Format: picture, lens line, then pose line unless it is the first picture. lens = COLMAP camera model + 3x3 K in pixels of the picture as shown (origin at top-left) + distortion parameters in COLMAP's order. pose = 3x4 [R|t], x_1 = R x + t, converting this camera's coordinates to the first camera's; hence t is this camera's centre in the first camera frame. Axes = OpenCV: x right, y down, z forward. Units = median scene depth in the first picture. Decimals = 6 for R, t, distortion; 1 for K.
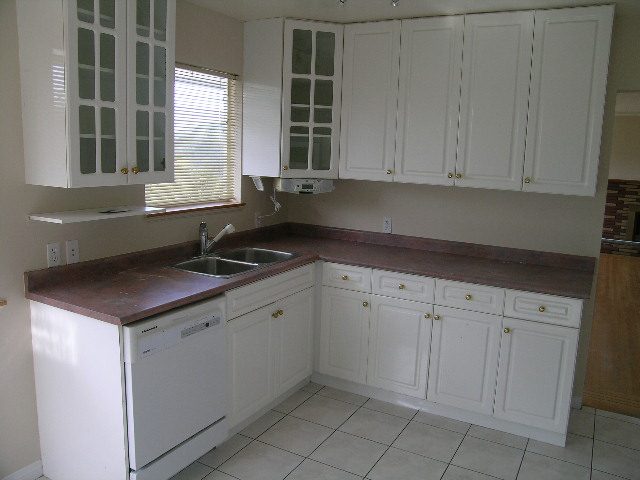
lens RADIAL K [[531.0, 0, 328.6], [0, 531.0, 233.2], [0, 0, 1]] dist [-0.147585, 0.130416]
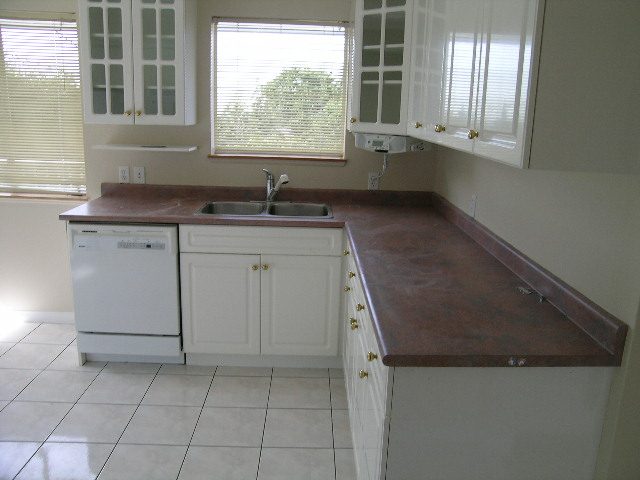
lens RADIAL K [[531.0, 0, 328.6], [0, 531.0, 233.2], [0, 0, 1]] dist [-0.147585, 0.130416]
pose [[0.508205, 0.178982, -0.842433, 0.765403], [-0.150762, 0.981551, 0.117591, -0.040858], [0.847938, 0.067246, 0.525813, 0.587813]]
